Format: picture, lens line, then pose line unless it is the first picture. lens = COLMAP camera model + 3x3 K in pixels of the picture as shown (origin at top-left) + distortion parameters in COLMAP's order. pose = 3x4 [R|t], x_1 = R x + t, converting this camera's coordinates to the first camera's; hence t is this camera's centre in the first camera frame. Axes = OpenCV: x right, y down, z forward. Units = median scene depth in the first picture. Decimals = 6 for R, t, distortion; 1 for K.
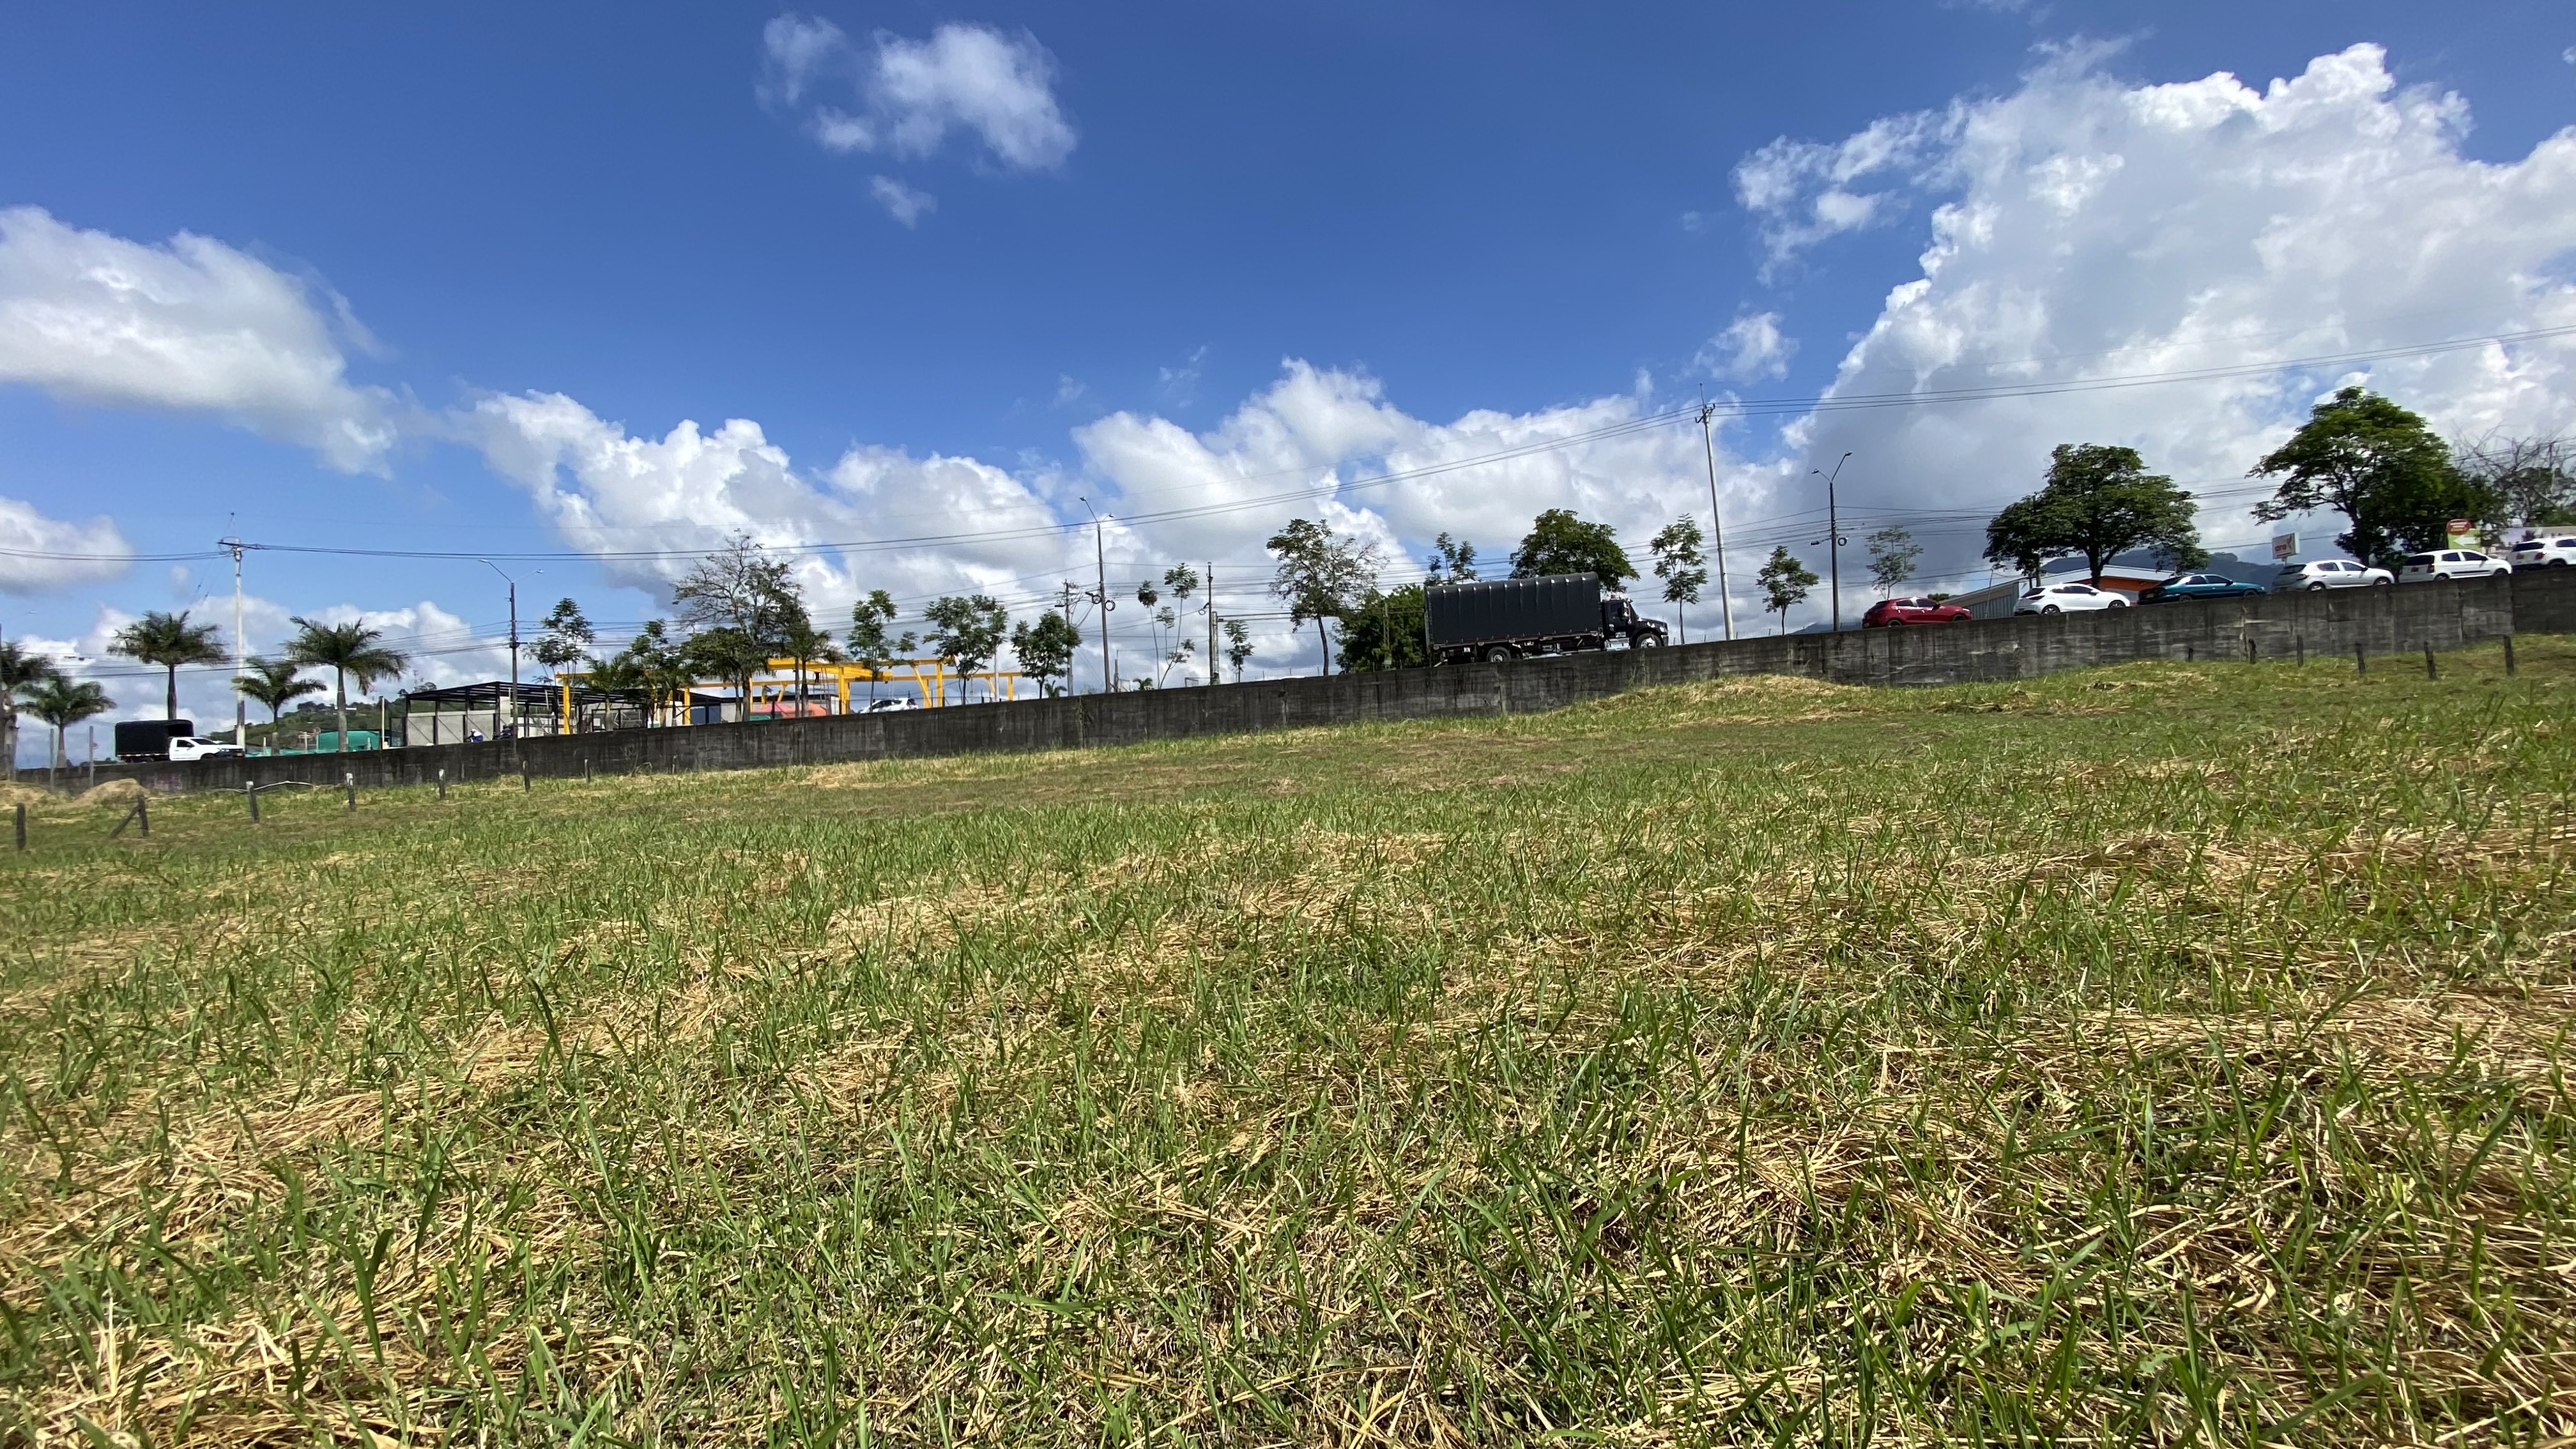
lens RADIAL K [[1059.8, 0, 1295.2], [0, 1059.8, 715.3], [0, 0, 1]] dist [-0.014458, -0.003652]
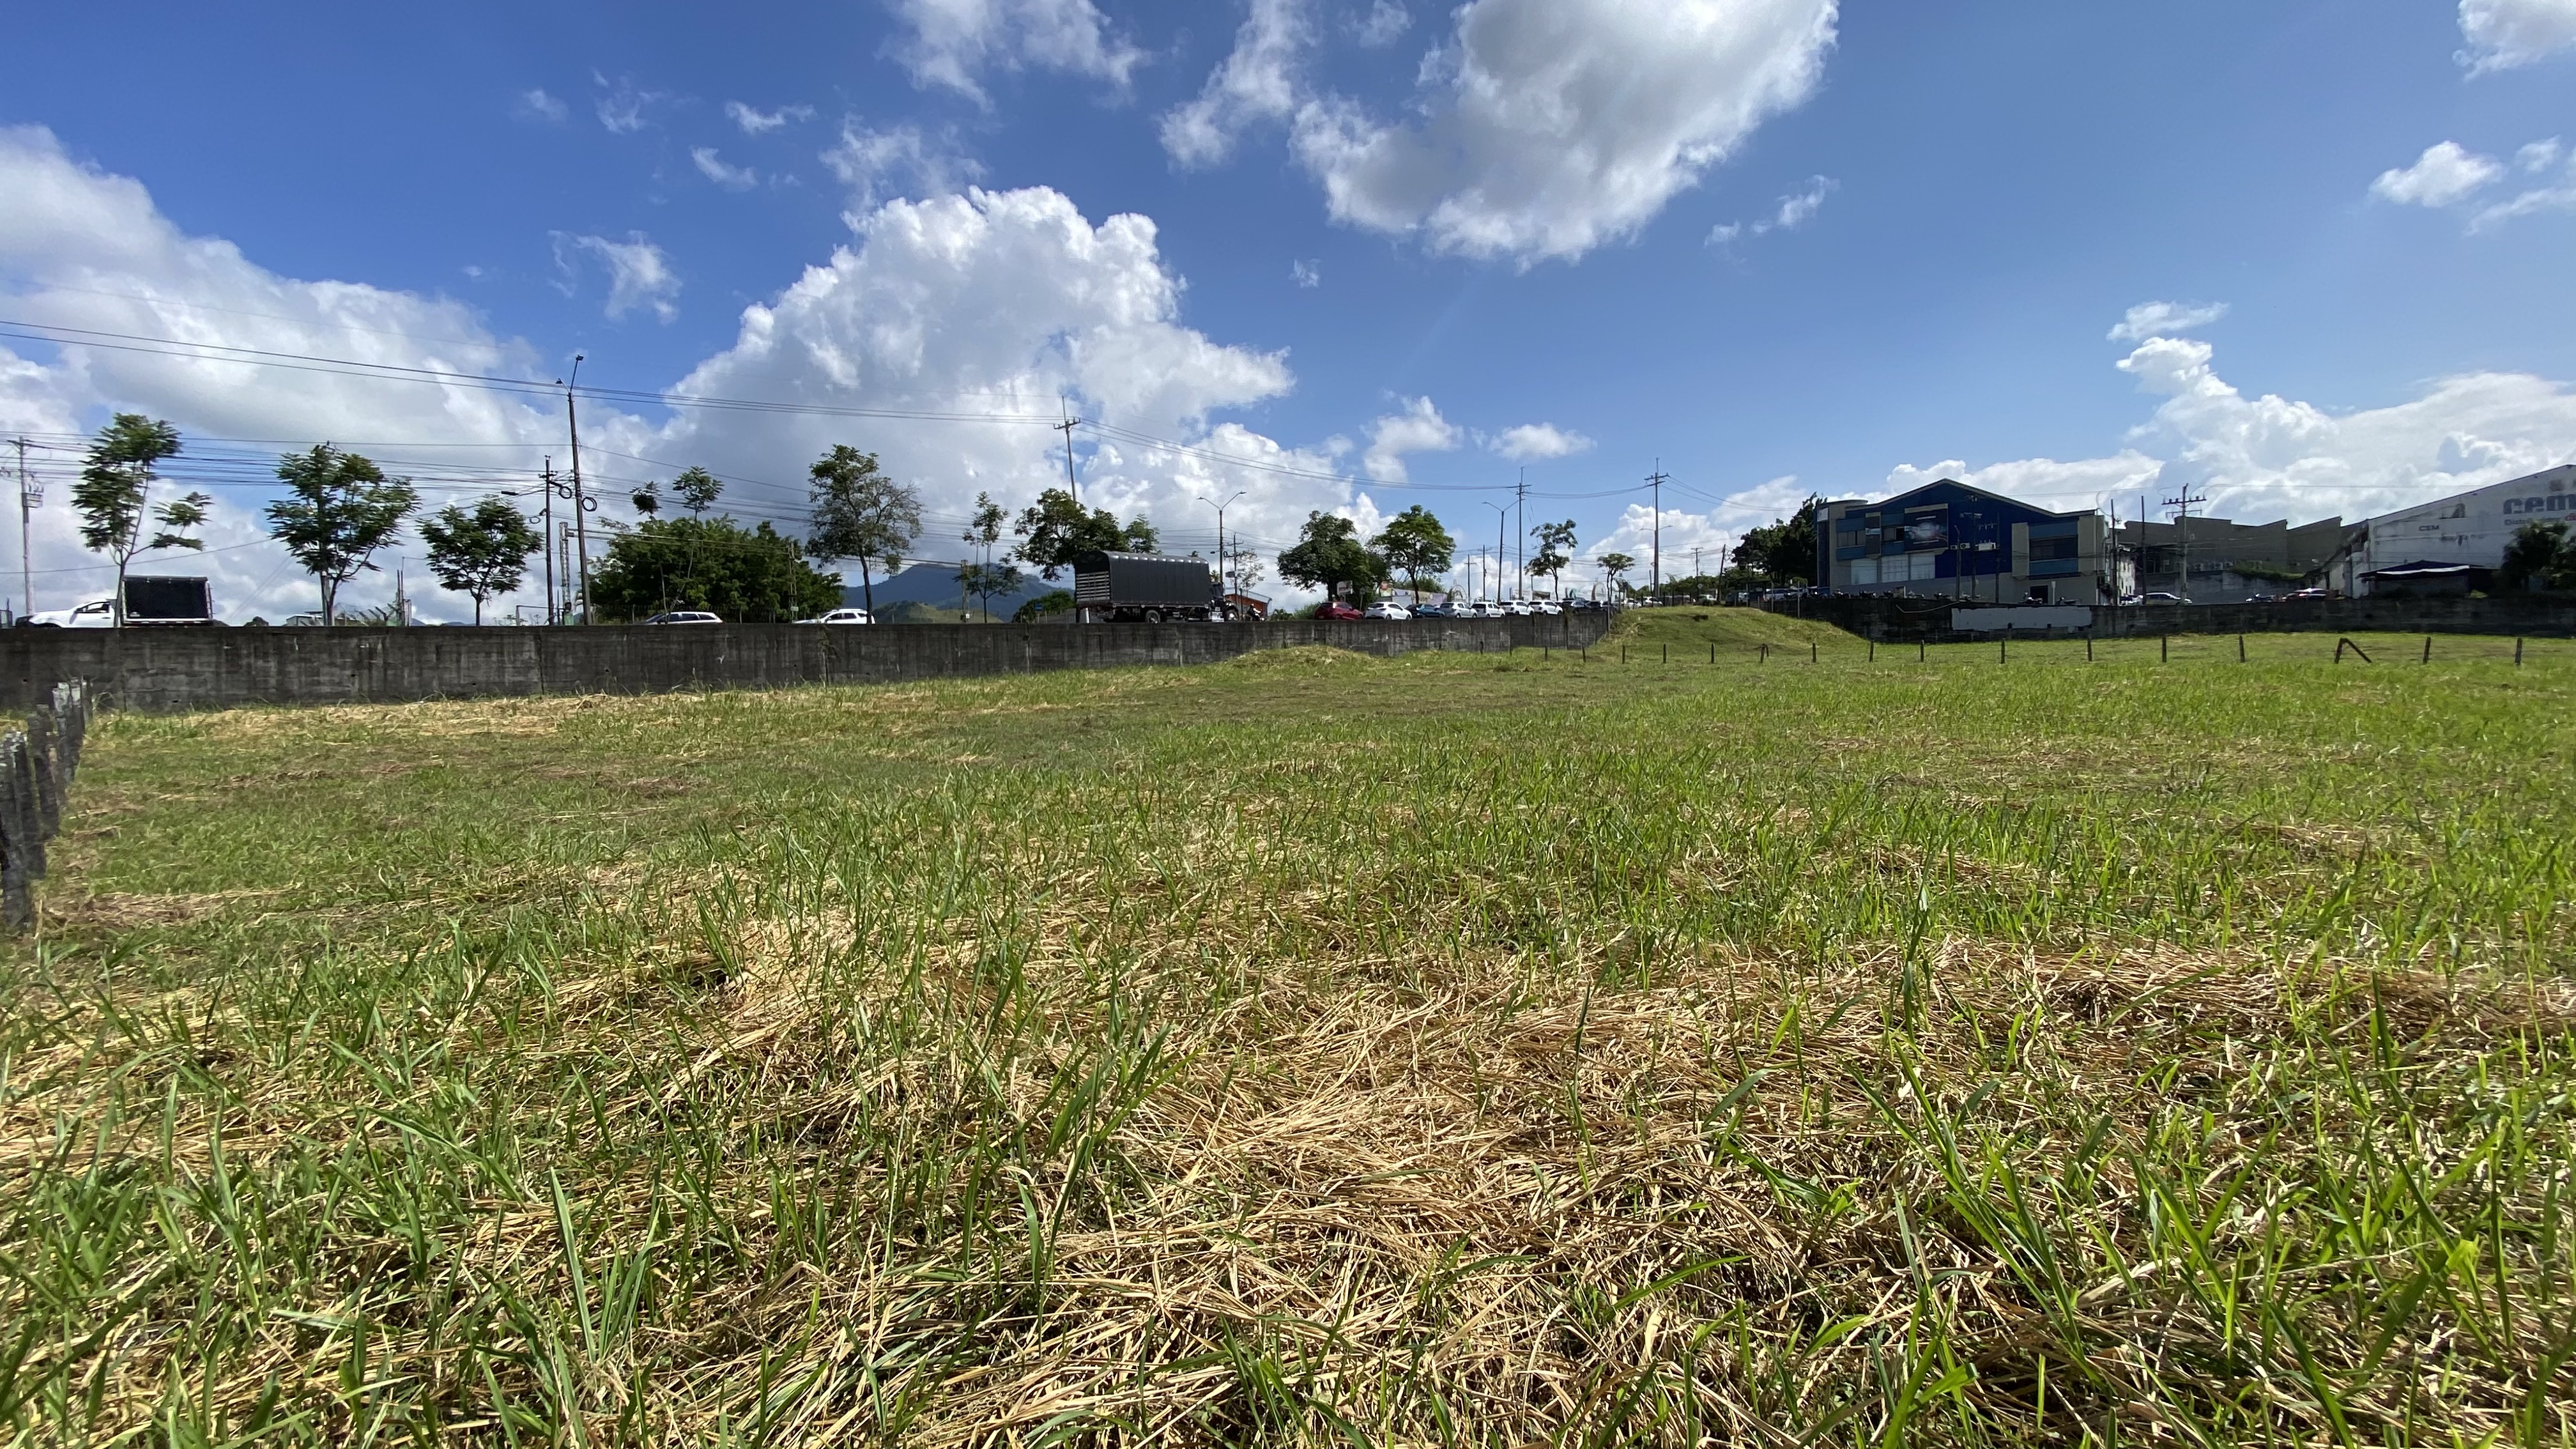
lens RADIAL K [[1059.8, 0, 1312.8], [0, 1059.8, 728.0], [0, 0, 1]] dist [-0.014458, -0.003652]
pose [[0.531937, -0.008459, 0.846742, -0.587111], [-0.023294, 0.999426, 0.024618, 0.028608], [-0.846464, -0.032819, 0.531434, 0.160083]]
